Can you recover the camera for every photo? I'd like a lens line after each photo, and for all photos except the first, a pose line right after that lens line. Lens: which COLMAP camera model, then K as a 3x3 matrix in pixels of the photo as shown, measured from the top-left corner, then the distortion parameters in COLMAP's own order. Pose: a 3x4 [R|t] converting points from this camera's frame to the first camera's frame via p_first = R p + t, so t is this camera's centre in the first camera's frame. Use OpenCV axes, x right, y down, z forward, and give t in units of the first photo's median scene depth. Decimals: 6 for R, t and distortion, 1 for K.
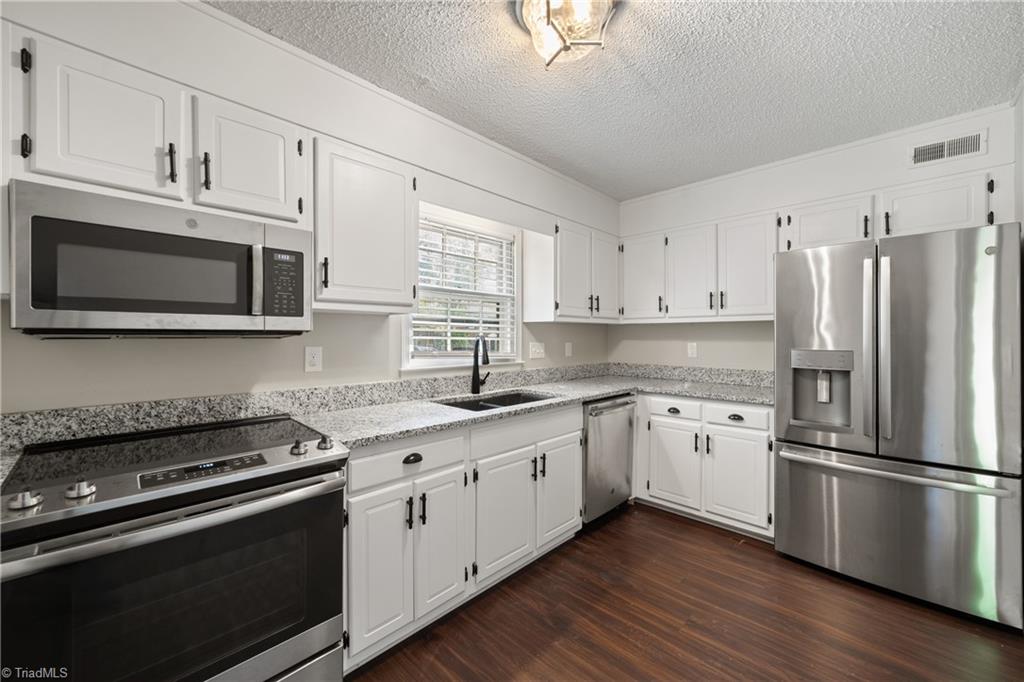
lens RADIAL K [[397.0, 0, 519.6], [0, 397.0, 338.5], [0, 0, 1]] dist [-0.013044, 0.003778]
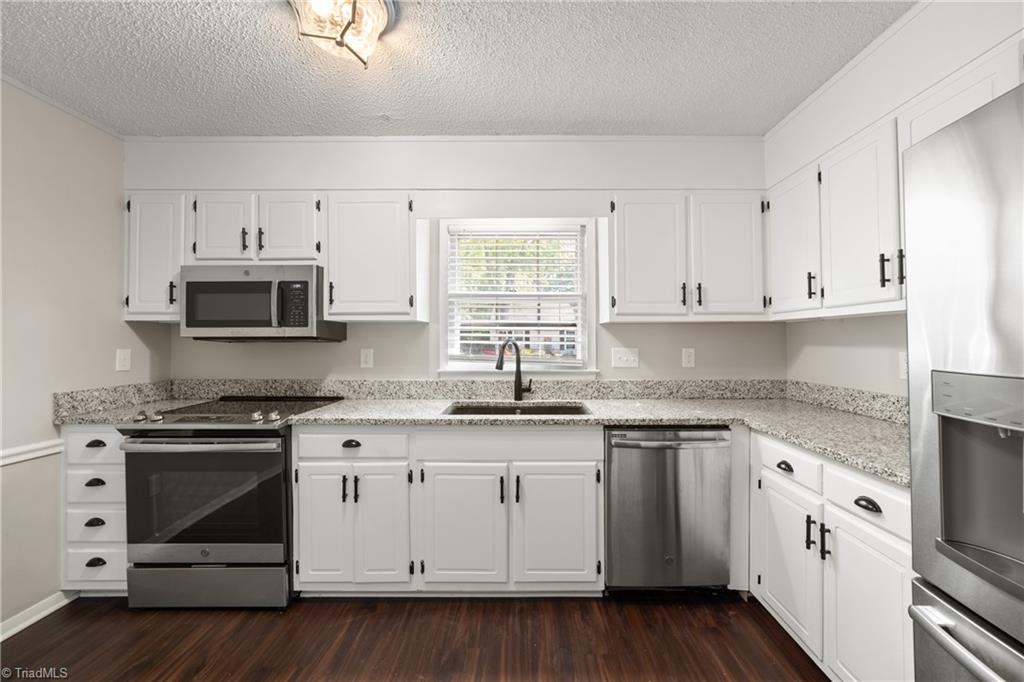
lens RADIAL K [[397.0, 0, 525.9], [0, 397.0, 338.8], [0, 0, 1]] dist [-0.013044, 0.003778]
pose [[0.694423, -0.006500, -0.719537, 0.641877], [-0.002283, 0.999934, -0.011236, 0.001116], [0.719563, 0.009445, 0.694363, 0.375122]]
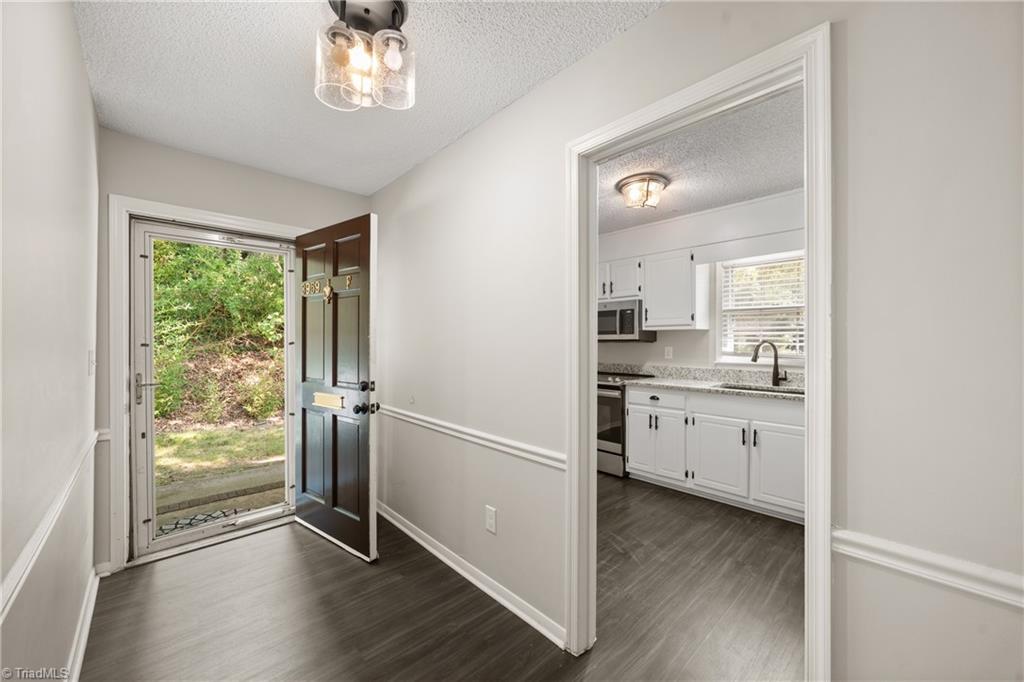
lens RADIAL K [[397.0, 0, 518.7], [0, 397.0, 342.2], [0, 0, 1]] dist [-0.013044, 0.003778]
pose [[-0.047293, -0.003242, -0.998876, 1.310378], [-0.010318, 0.999943, -0.002757, 0.008284], [0.998828, 0.010176, -0.047324, 0.244749]]
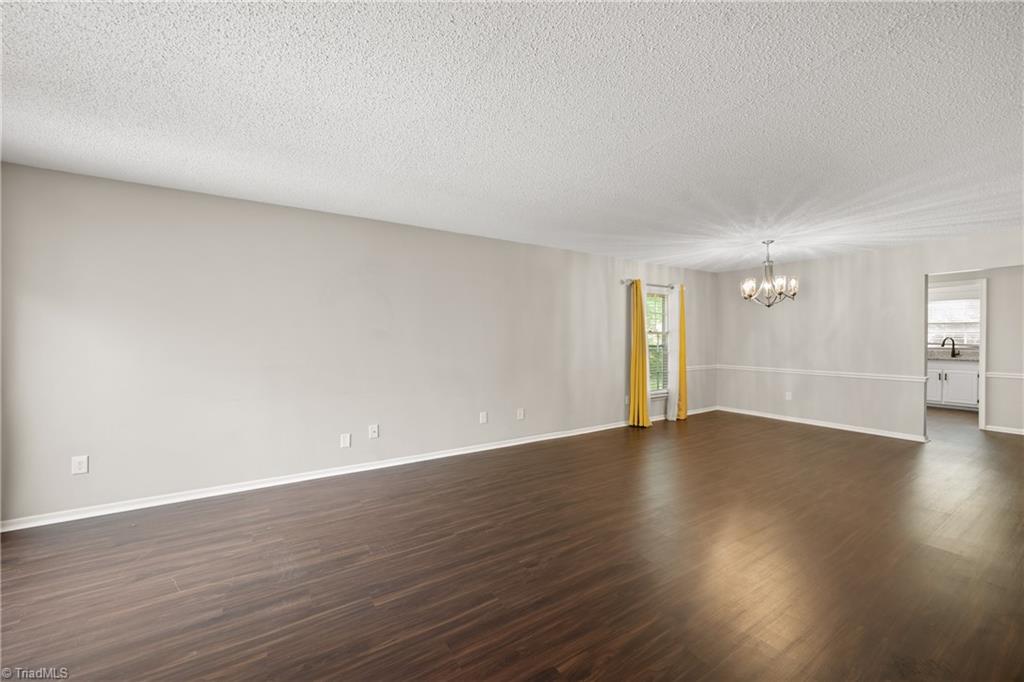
lens RADIAL K [[397.0, 0, 522.8], [0, 397.0, 338.9], [0, 0, 1]] dist [-0.013044, 0.003778]
pose [[-0.239333, -0.000889, -0.970937, 3.784772], [-0.012663, 0.999917, 0.002206, 0.035536], [0.970855, 0.012823, -0.239324, -1.528848]]
